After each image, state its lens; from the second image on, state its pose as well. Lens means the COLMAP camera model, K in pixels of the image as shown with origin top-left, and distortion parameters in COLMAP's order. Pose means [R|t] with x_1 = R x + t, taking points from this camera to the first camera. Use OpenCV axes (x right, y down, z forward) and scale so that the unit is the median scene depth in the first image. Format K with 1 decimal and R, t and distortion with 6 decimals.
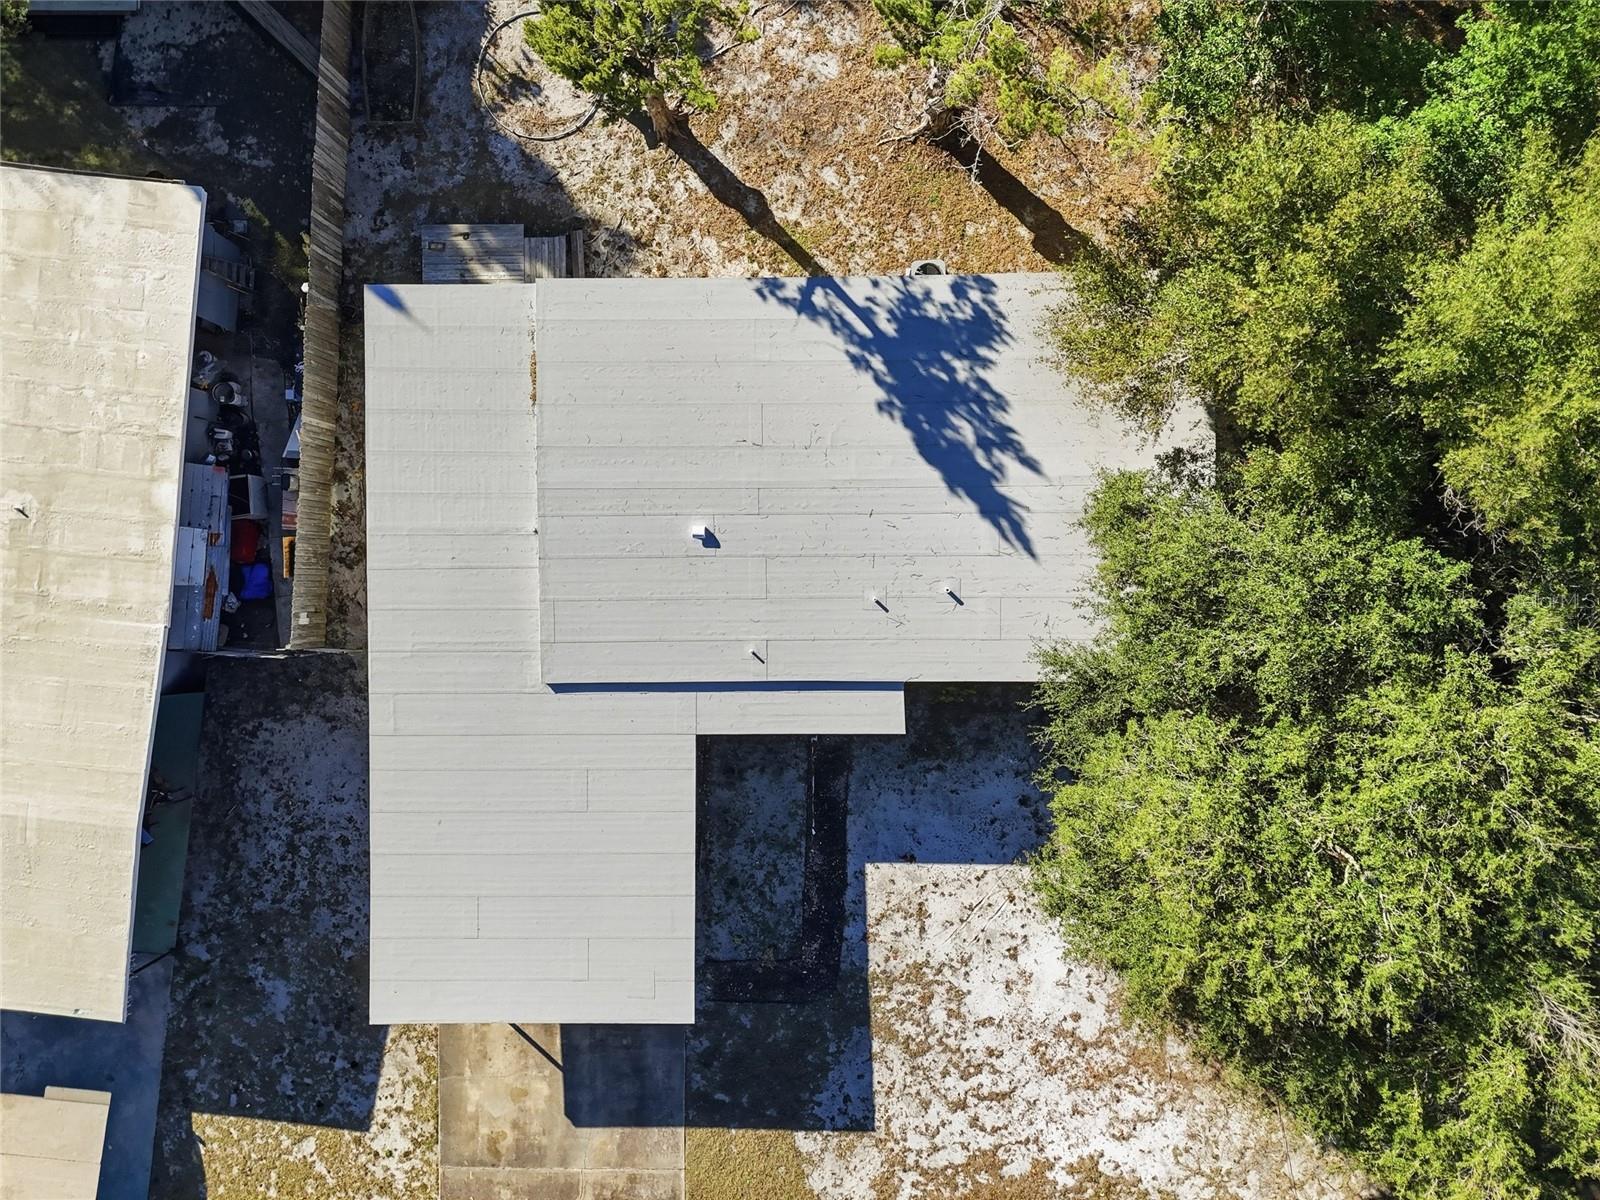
lens RADIAL K [[1134.1, 0, 795.1], [0, 1134.1, 609.6], [0, 0, 1]] dist [0.041321, -0.006335]
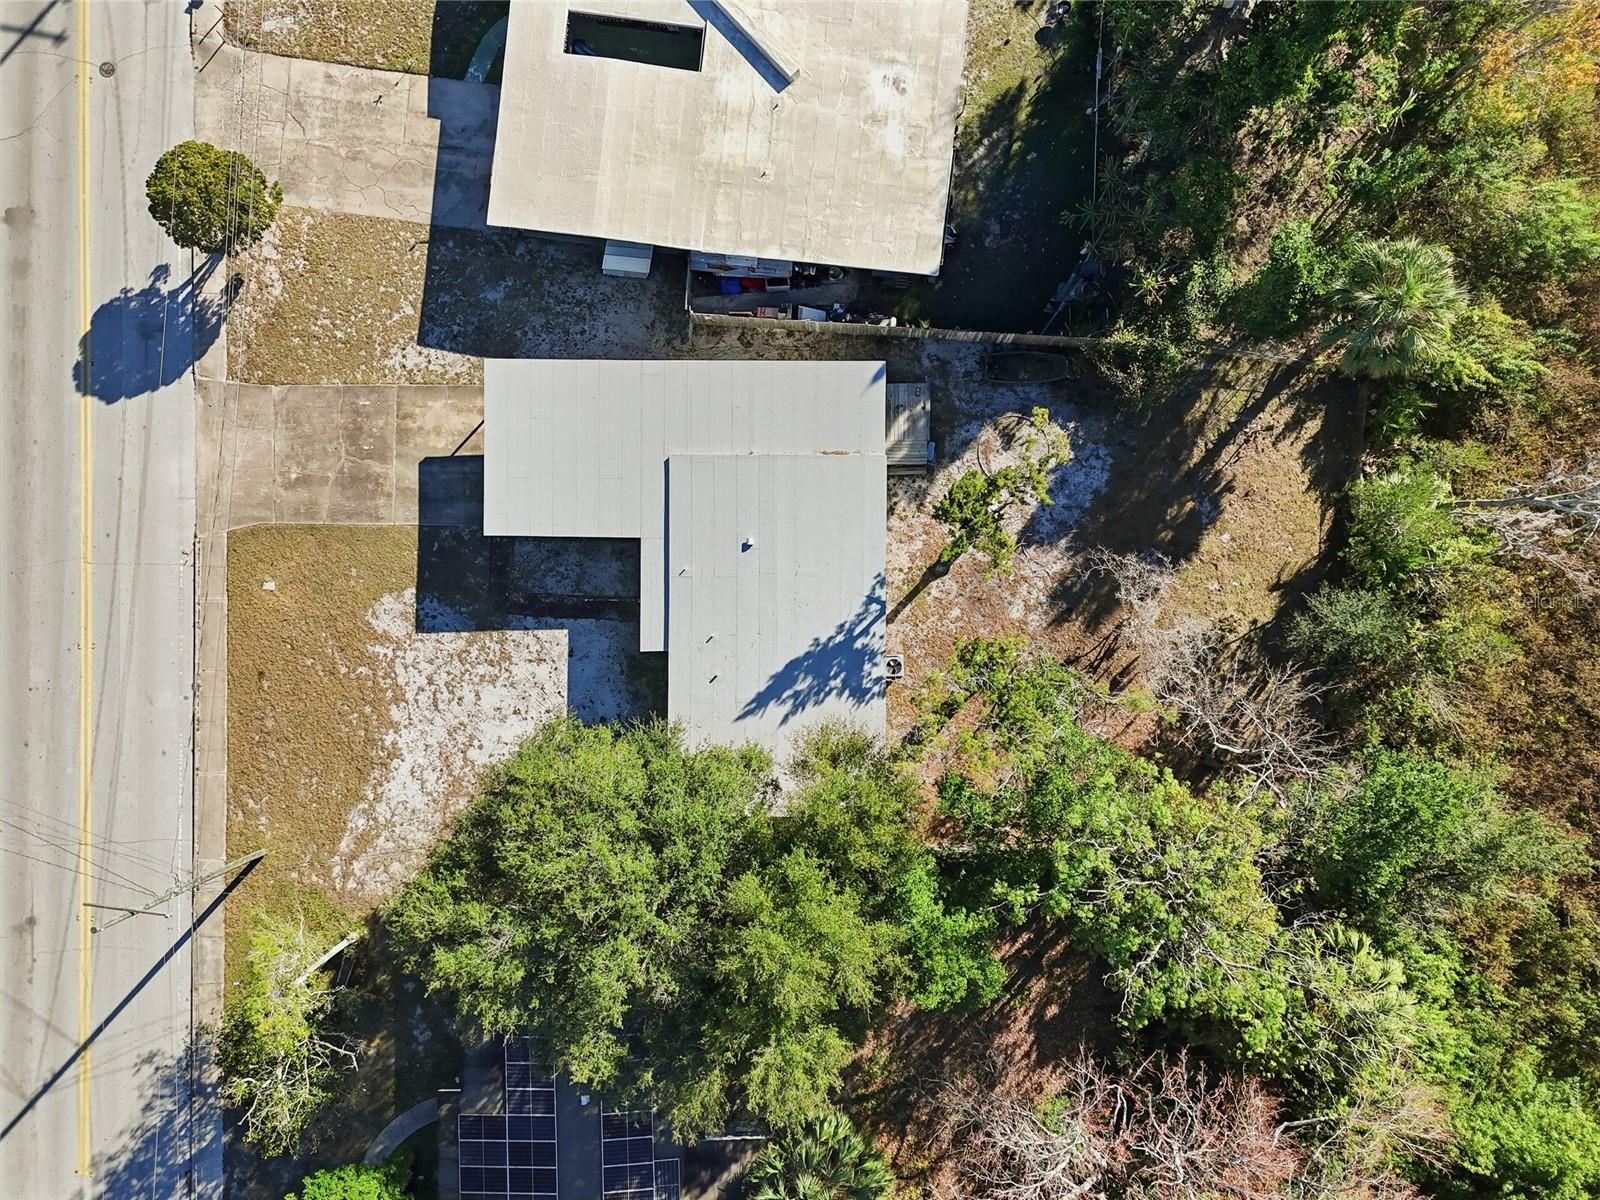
lens RADIAL K [[1134.1, 0, 817.3], [0, 1134.1, 588.2], [0, 0, 1]] dist [0.041321, -0.006335]
pose [[-0.010453, 0.999714, 0.021508, -0.047182], [-0.999748, -0.010021, -0.020100, -0.136725], [-0.019879, -0.021713, 0.999567, -0.829953]]
